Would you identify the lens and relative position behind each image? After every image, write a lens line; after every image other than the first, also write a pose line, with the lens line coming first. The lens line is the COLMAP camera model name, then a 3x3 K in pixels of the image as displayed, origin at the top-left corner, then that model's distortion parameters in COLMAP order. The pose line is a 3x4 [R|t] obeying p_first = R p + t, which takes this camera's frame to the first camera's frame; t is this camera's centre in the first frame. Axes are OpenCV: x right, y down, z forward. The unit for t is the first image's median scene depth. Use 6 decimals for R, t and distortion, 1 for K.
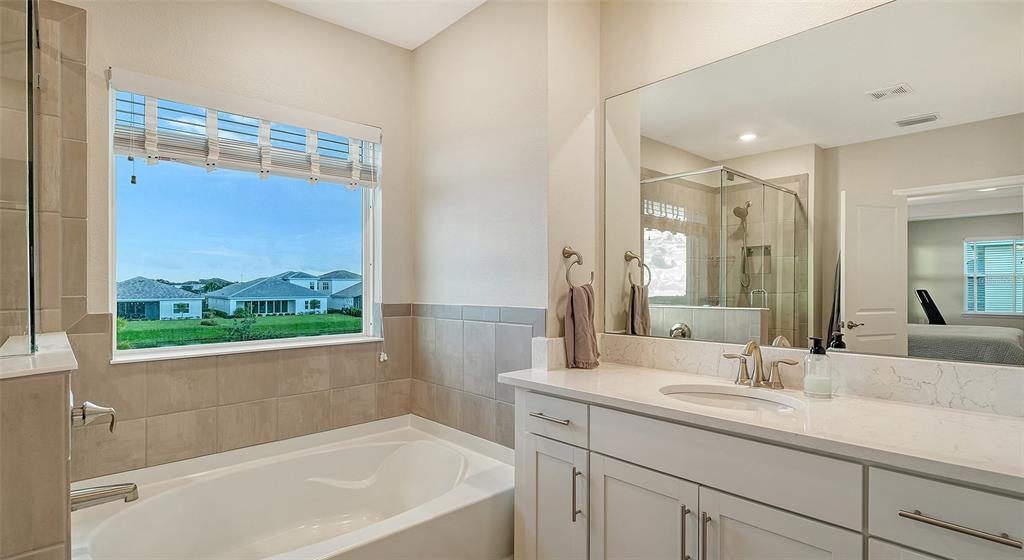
lens RADIAL K [[503.3, 0, 512.0], [0, 503.3, 280.0], [0, 0, 1]] dist [-0.002071, -0.000119]
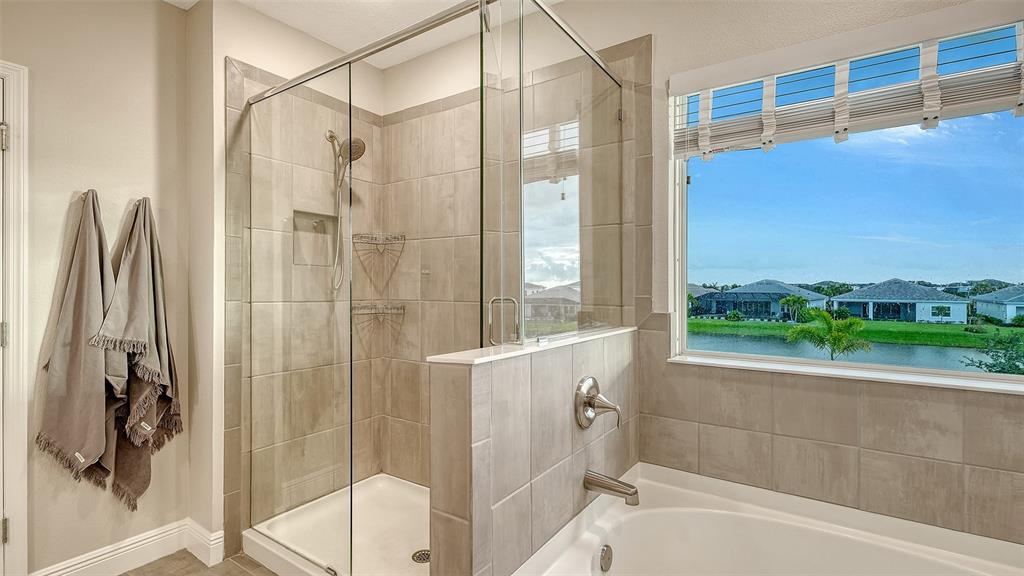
lens RADIAL K [[463.9, 0, 510.9], [0, 463.9, 285.6], [0, 0, 1]] dist [0.001058, -0.000610]
pose [[0.232351, 0.003291, -0.972627, 0.046408], [0.004506, 0.999980, 0.004460, 0.002170], [0.972622, -0.005419, 0.232331, 0.351562]]
